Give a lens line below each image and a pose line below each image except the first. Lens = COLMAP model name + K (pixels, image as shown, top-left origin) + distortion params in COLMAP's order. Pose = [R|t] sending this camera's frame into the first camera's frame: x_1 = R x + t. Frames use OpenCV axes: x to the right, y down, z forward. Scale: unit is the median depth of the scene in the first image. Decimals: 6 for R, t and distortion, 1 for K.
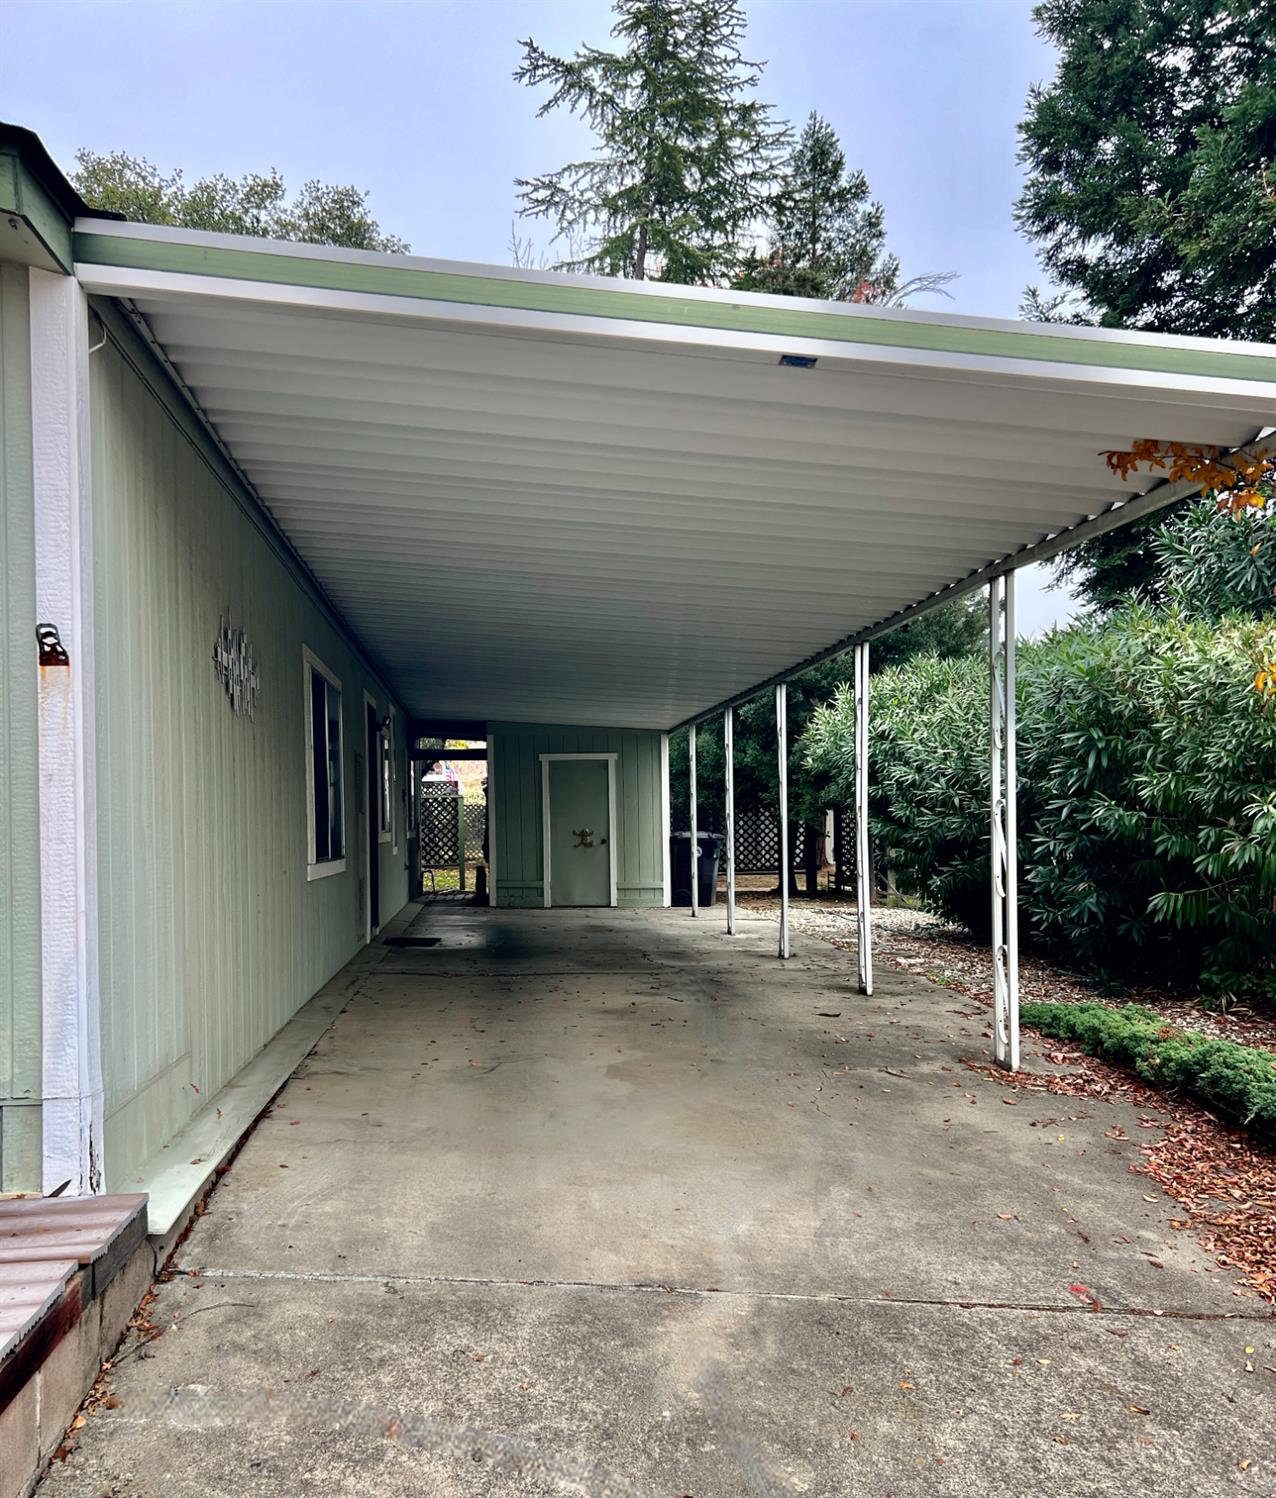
lens RADIAL K [[1285.5, 0, 634.5], [0, 1285.5, 865.2], [0, 0, 1]] dist [0.004244, -0.004644]
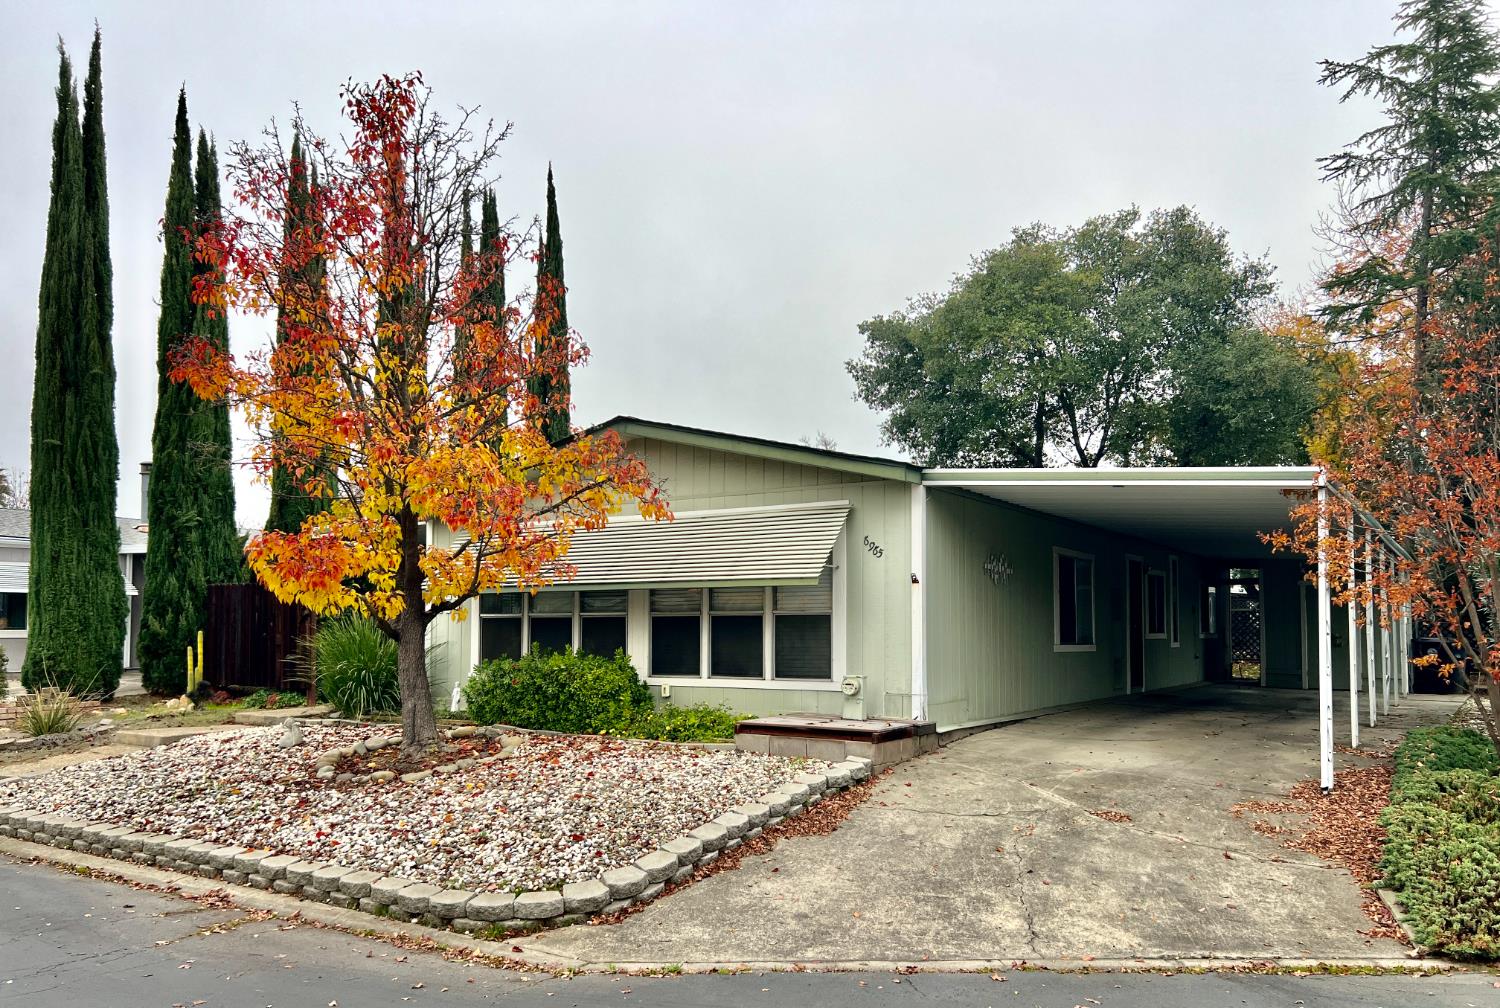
lens RADIAL K [[1126.7, 0, 747.0], [0, 1126.7, 591.8], [0, 0, 1]] dist [0.005259, 0.004949]
pose [[0.777826, -0.012239, -0.628361, 0.185539], [-0.029757, 0.997972, -0.056274, 0.011325], [0.627775, 0.062470, 0.775884, -0.281837]]
